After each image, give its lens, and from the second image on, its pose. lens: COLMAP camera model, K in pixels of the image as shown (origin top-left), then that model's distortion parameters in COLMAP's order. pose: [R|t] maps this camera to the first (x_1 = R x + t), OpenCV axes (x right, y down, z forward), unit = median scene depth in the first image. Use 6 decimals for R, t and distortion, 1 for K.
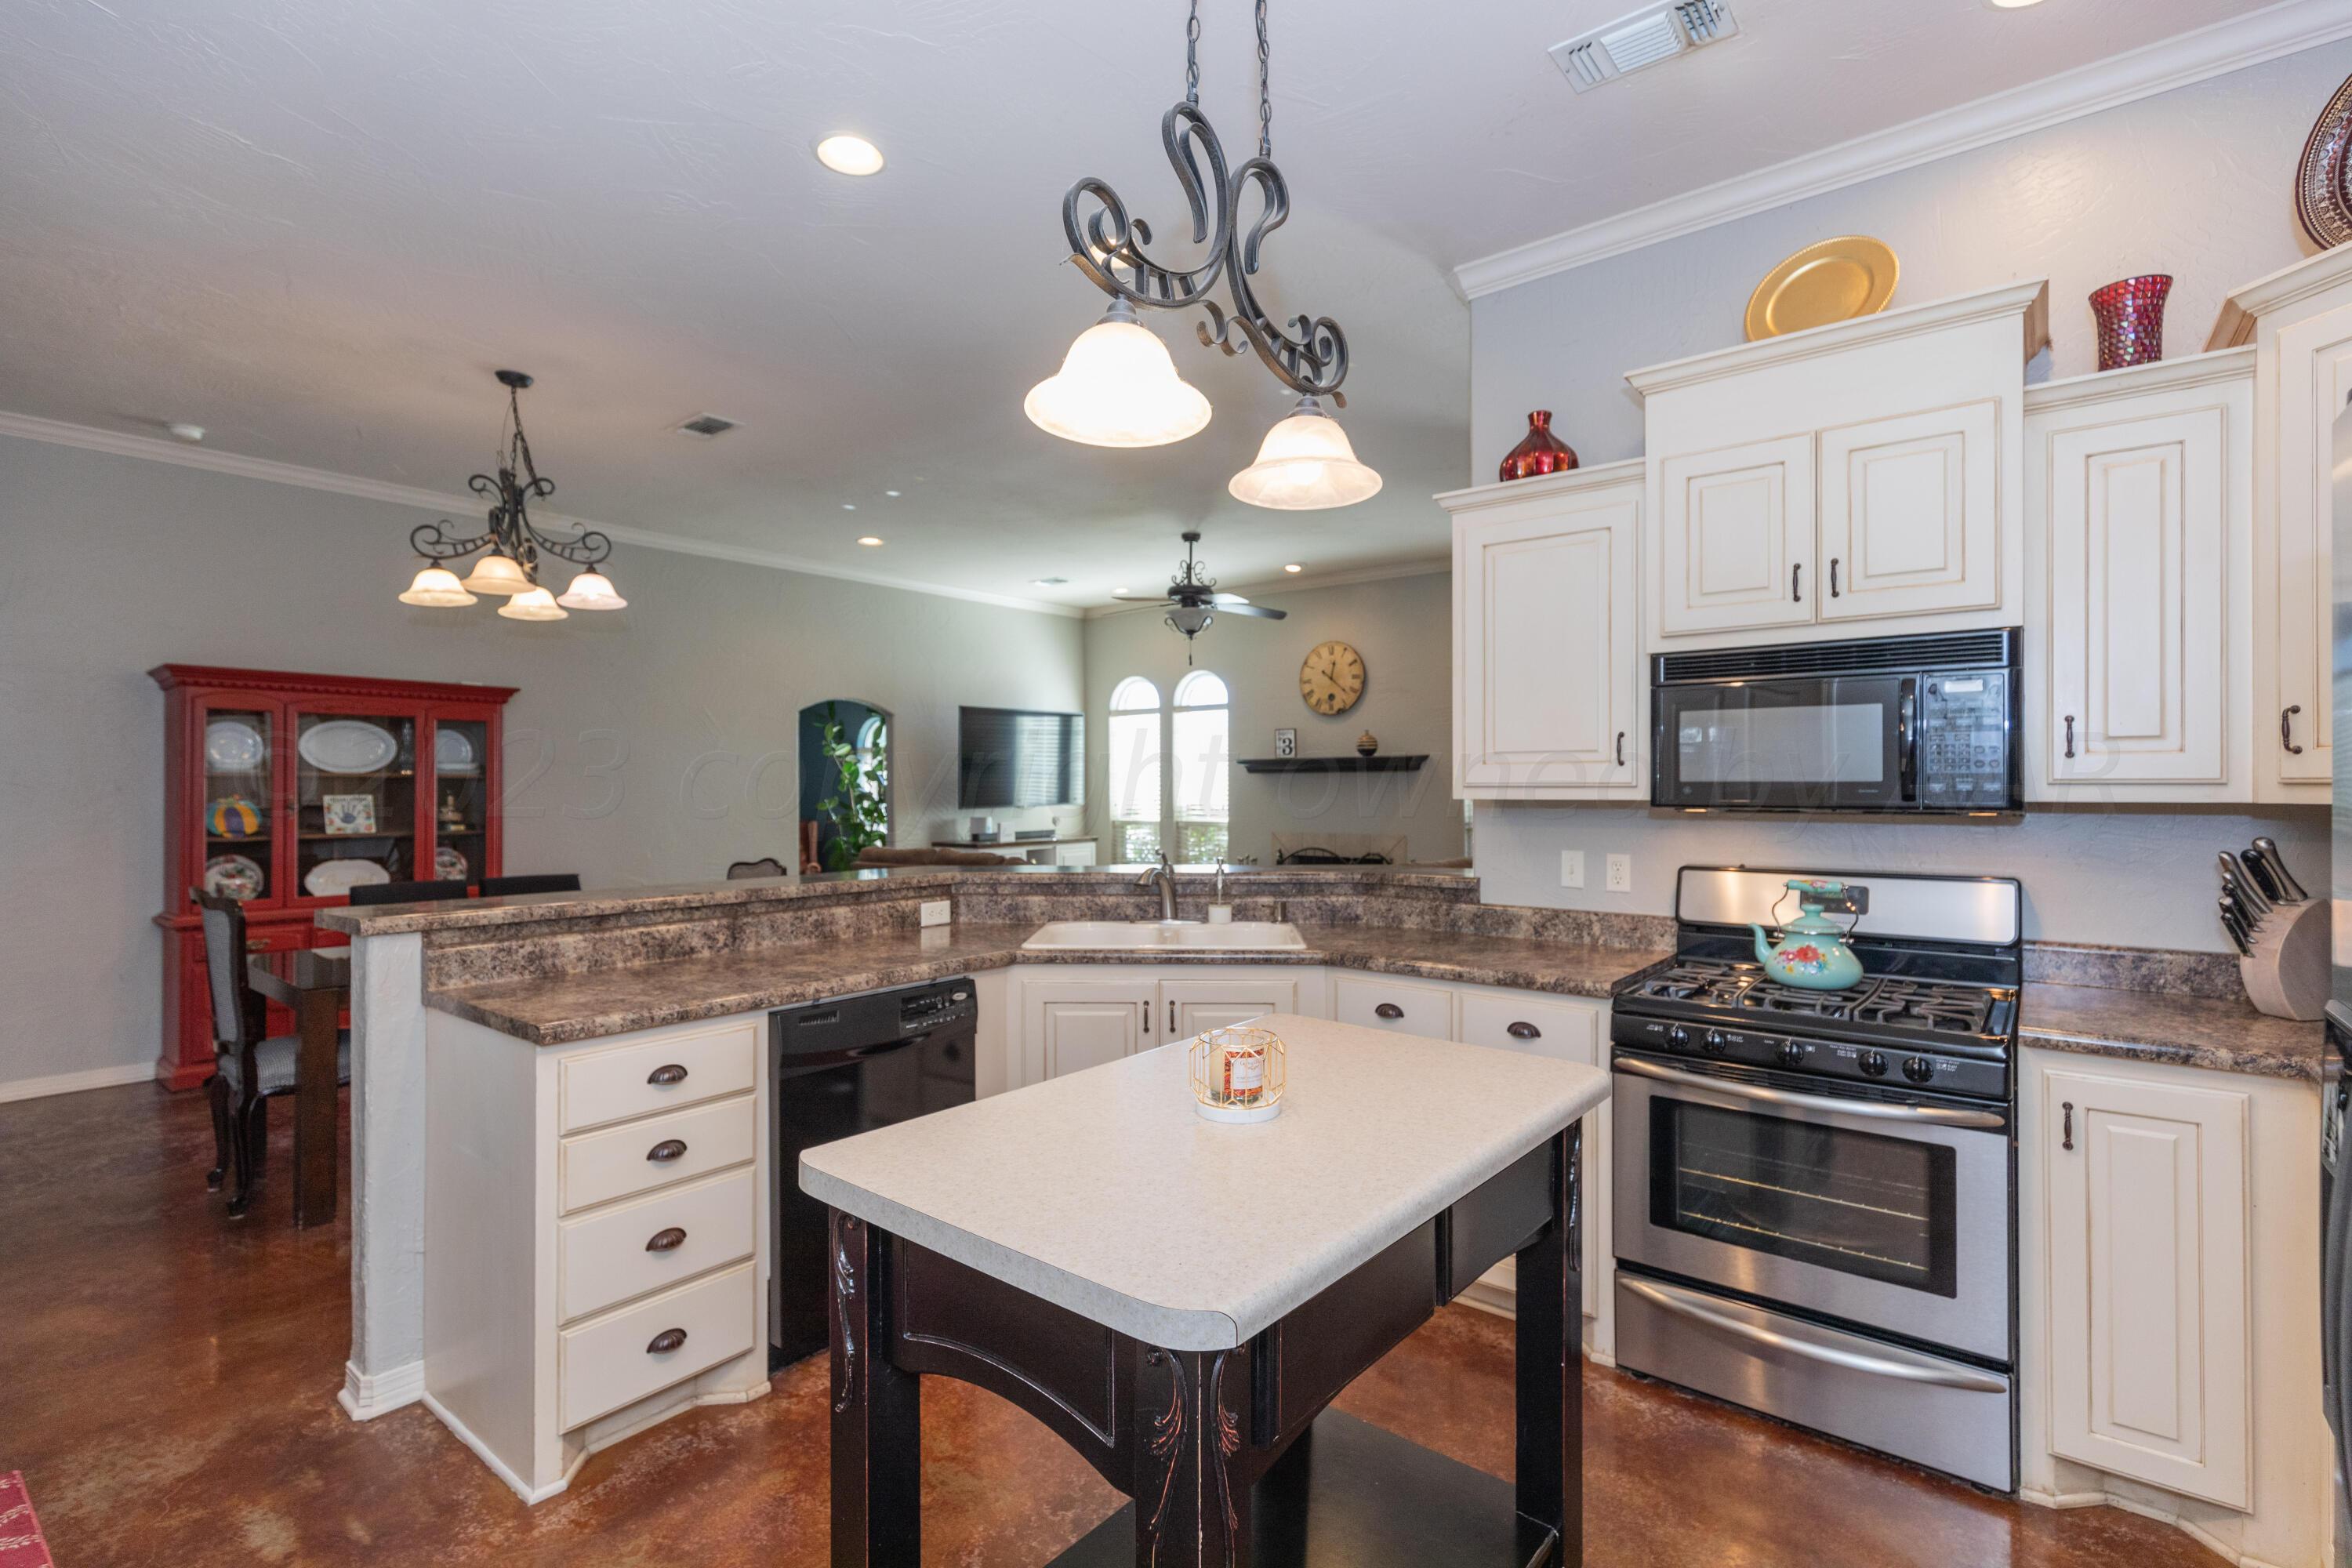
lens RADIAL K [[1066.3, 0, 1183.6], [0, 1066.3, 787.2], [0, 0, 1]] dist [-0.001981, -0.000199]
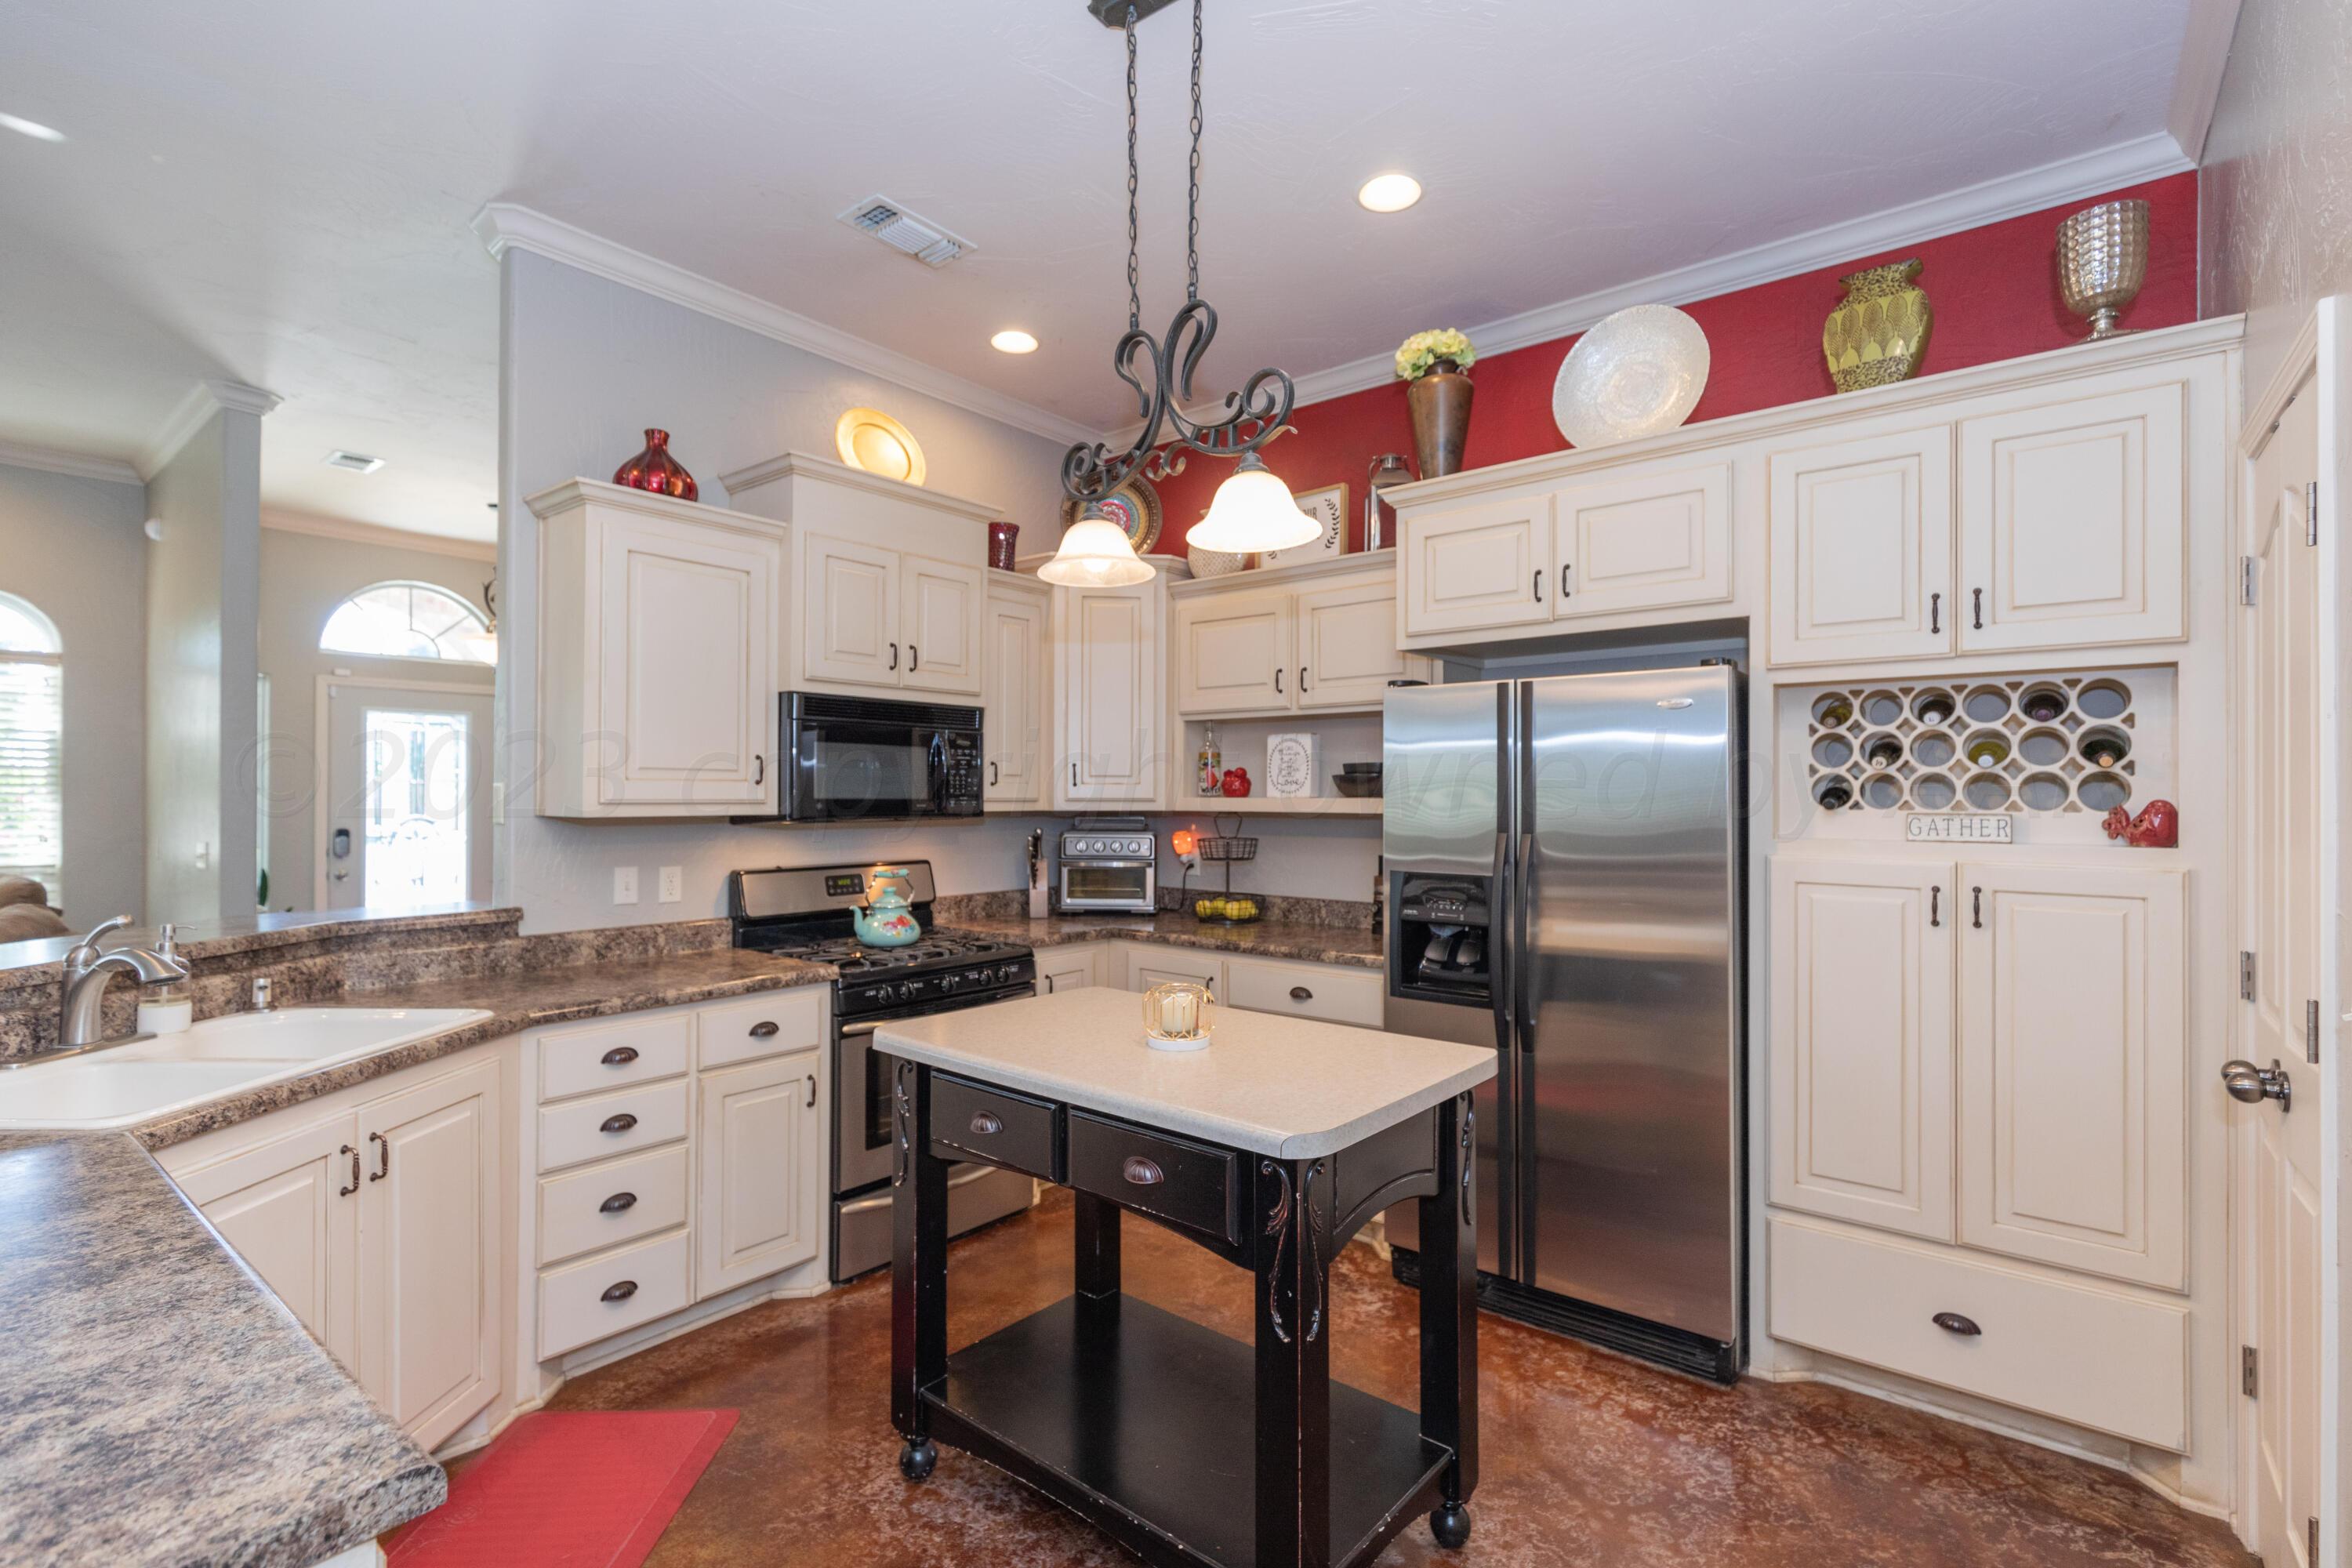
lens RADIAL K [[1066.3, 0, 1179.6], [0, 1066.3, 789.9], [0, 0, 1]] dist [-0.001981, -0.000199]
pose [[-0.002954, 0.011114, 0.999934, -0.703353], [0.001069, 0.999938, -0.011111, -0.001355], [-0.999995, 0.001036, -0.002965, 0.537735]]
